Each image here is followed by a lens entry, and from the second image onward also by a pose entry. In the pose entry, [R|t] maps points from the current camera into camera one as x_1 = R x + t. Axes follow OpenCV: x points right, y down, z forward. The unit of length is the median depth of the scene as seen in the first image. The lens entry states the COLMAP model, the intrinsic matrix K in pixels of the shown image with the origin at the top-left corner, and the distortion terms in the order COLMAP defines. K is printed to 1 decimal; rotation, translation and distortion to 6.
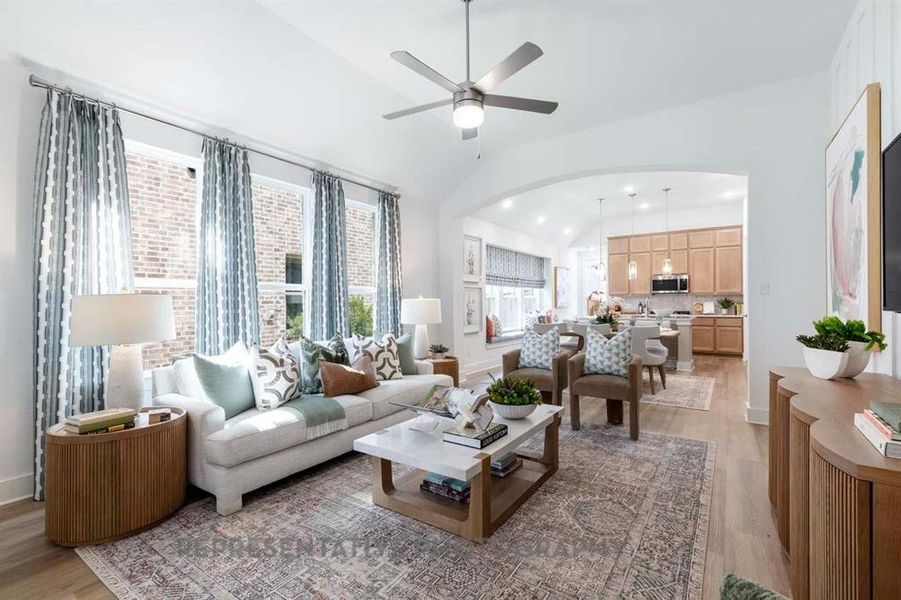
lens RADIAL K [[398.9, 0, 450.5], [0, 398.9, 300.0], [0, 0, 1]] dist [0.013722, -0.000133]
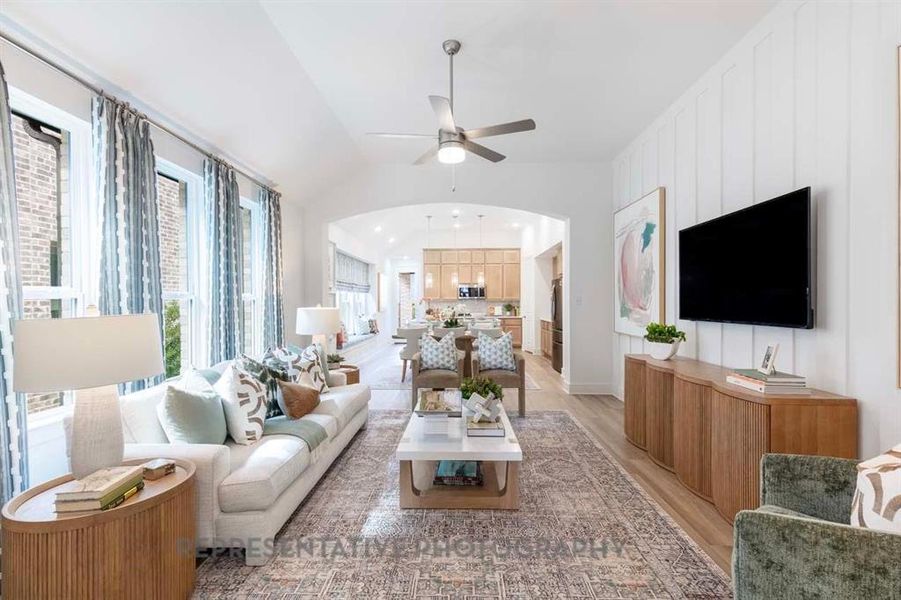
lens RADIAL K [[398.9, 0, 450.5], [0, 398.9, 300.0], [0, 0, 1]] dist [0.013722, -0.000133]
pose [[0.846502, 0.005809, 0.532354, -0.391990], [-0.005030, 0.999983, -0.002914, -0.025611], [-0.532362, -0.000211, 0.846517, 0.018916]]
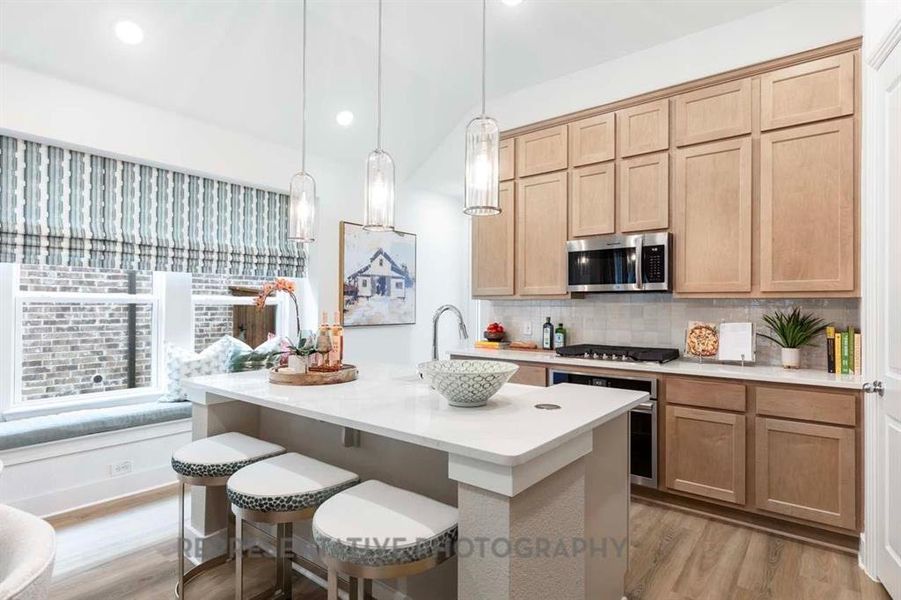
lens RADIAL K [[474.5, 0, 450.5], [0, 474.5, 300.0], [0, 0, 1]] dist [0.014424, -0.000046]
pose [[0.997933, 0.010783, -0.063358, 1.121170], [-0.011230, 0.999914, -0.006711, -0.017480], [0.063280, 0.007409, 0.997968, 1.562993]]
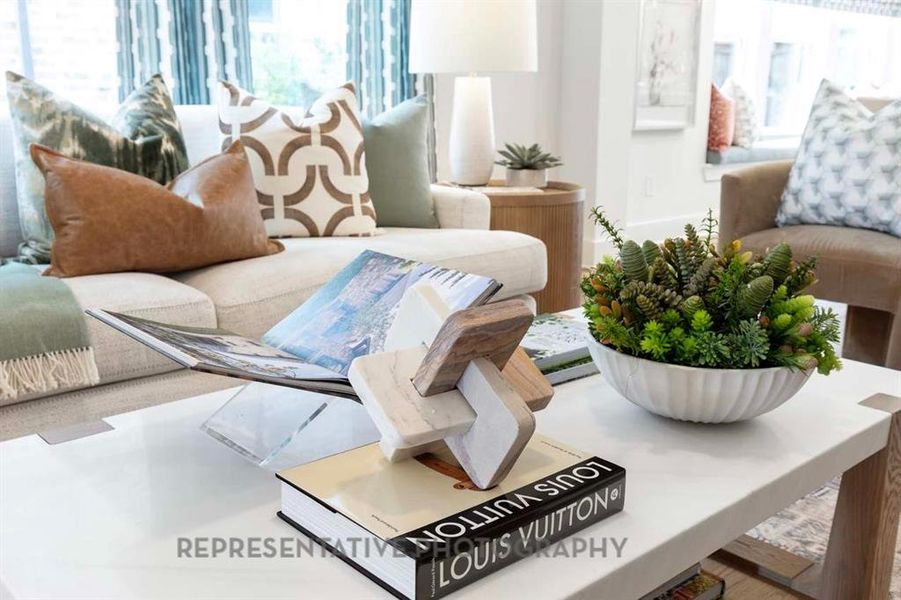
lens RADIAL K [[873.0, 0, 431.5], [0, 873.0, 300.9], [0, 0, 1]] dist [-0.001792, -0.001702]
pose [[0.969758, 0.069246, -0.234039, 0.086859], [-0.010690, 0.970039, 0.242715, 0.080093], [0.243834, -0.232873, 0.941443, 0.358374]]
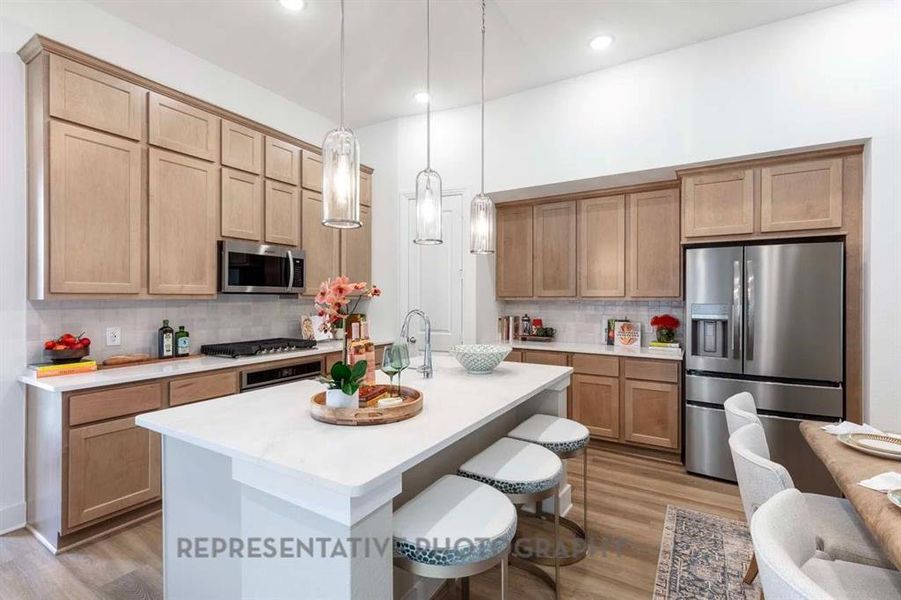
lens RADIAL K [[399.4, 0, 456.8], [0, 399.4, 296.1], [0, 0, 1]] dist [0.000233, 0.000843]
pose [[-0.073616, 0.006047, 0.997268, 0.444073], [-0.014991, 0.999862, -0.007169, -0.037932], [-0.997174, -0.015478, -0.073515, 2.180954]]
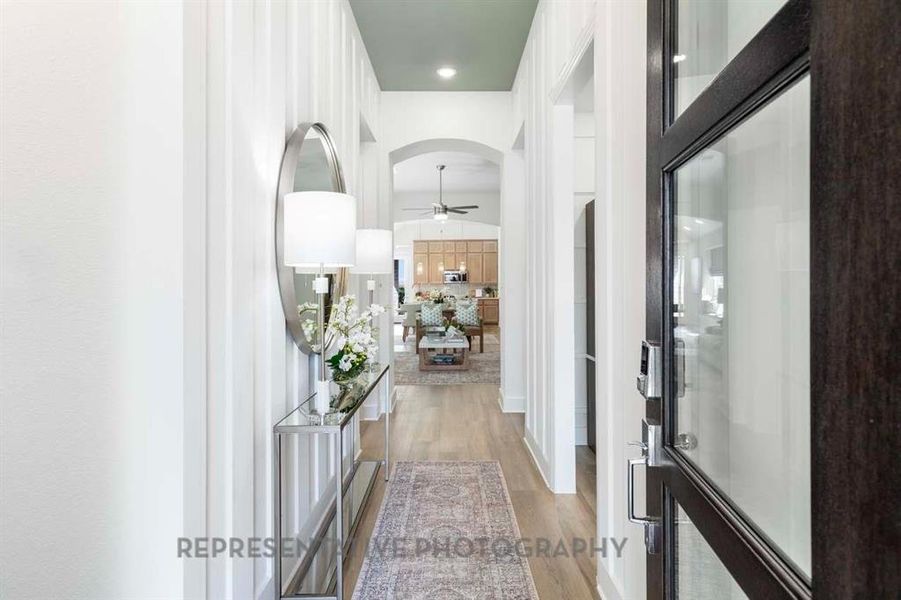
lens RADIAL K [[474.5, 0, 450.5], [0, 474.5, 300.0], [0, 0, 1]] dist [0.014424, -0.000046]
pose [[0.830218, -0.012505, 0.557298, -1.035910], [-0.008113, 0.999371, 0.034510, -0.036324], [-0.557379, -0.033172, 0.829595, -0.979350]]
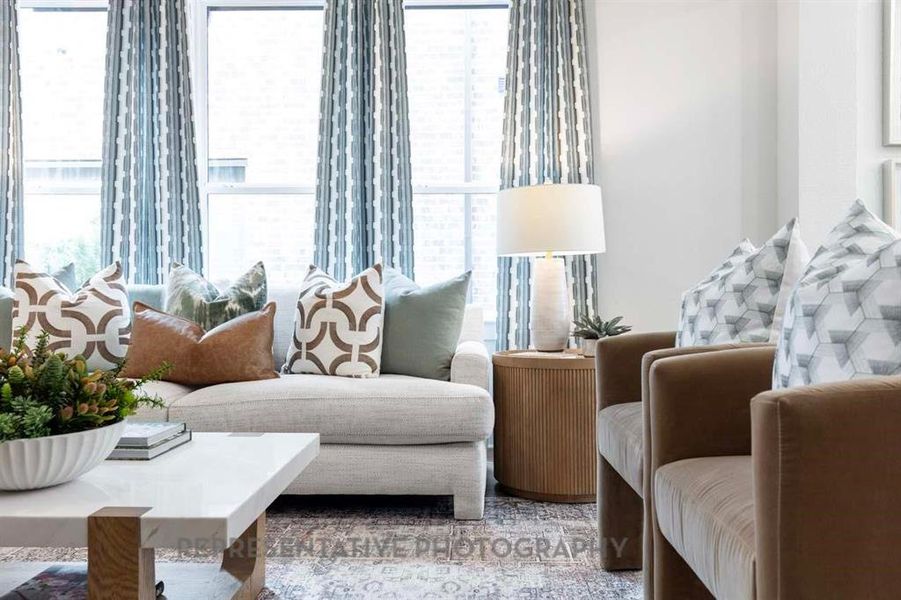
lens RADIAL K [[642.7, 0, 450.5], [0, 642.7, 300.0], [0, 0, 1]] dist [0.000241, 0.000061]
pose [[0.537357, 0.020510, -0.843106, 0.471374], [0.007275, 0.999554, 0.028953, 0.100136], [0.843324, -0.021691, 0.536968, 0.729445]]
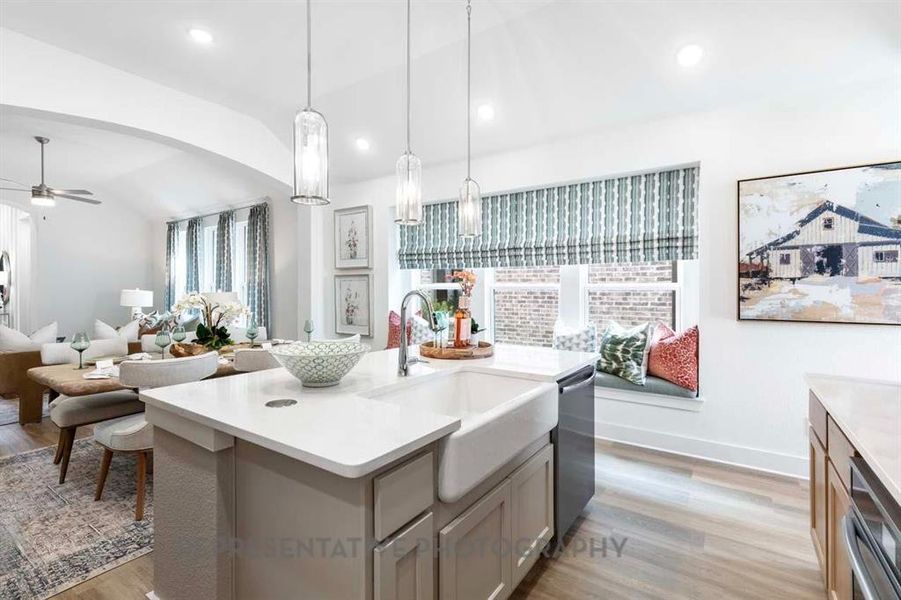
lens RADIAL K [[415.3, 0, 452.2], [0, 415.3, 287.6], [0, 0, 1]] dist [-0.002090, -0.000109]
pose [[0.000438, 0.002701, -0.999996, 1.590382], [0.003512, 0.999990, 0.002702, -0.020340], [0.999994, -0.003514, 0.000429, 2.231023]]
